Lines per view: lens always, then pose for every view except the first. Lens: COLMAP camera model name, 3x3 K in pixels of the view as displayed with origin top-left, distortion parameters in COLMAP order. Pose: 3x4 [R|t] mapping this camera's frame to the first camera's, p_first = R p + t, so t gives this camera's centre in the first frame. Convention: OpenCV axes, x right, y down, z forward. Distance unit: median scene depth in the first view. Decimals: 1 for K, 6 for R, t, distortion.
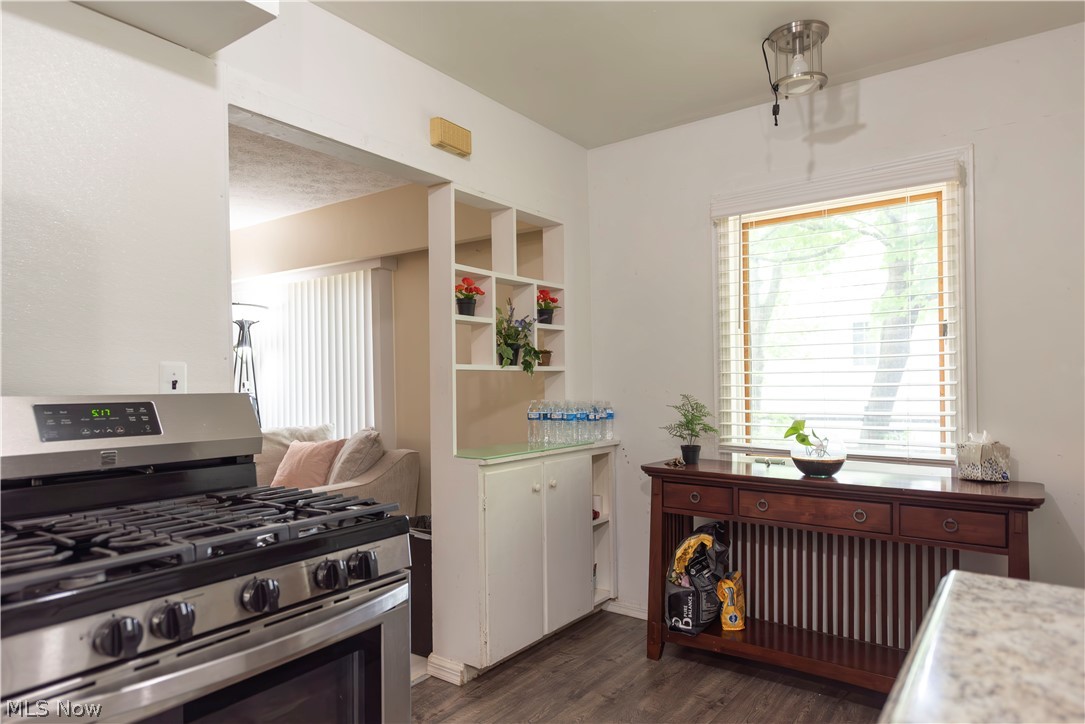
lens RADIAL K [[660.6, 0, 552.4], [0, 660.6, 390.7], [0, 0, 1]] dist [0.018747, 0.001880]
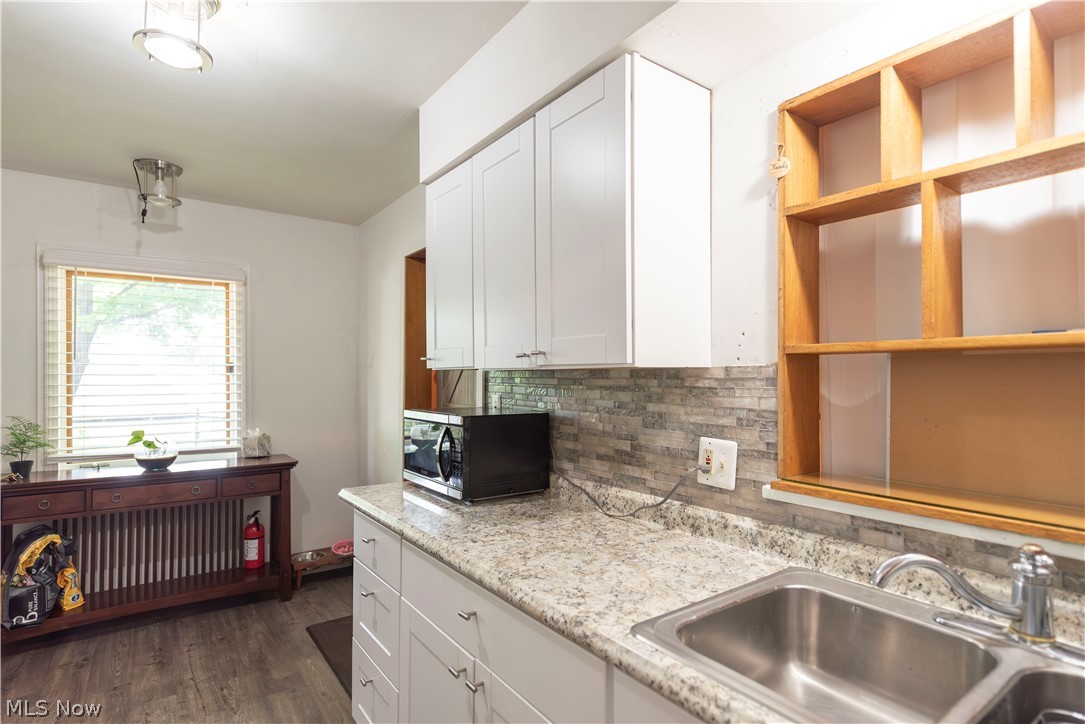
lens RADIAL K [[555.8, 0, 540.1], [0, 555.8, 367.1], [0, 0, 1]] dist [-0.002056, -0.000212]
pose [[0.312685, 0.024175, 0.949549, -0.443746], [0.009596, 0.999545, -0.028608, -0.045017], [-0.949808, 0.018057, 0.312311, -0.142659]]
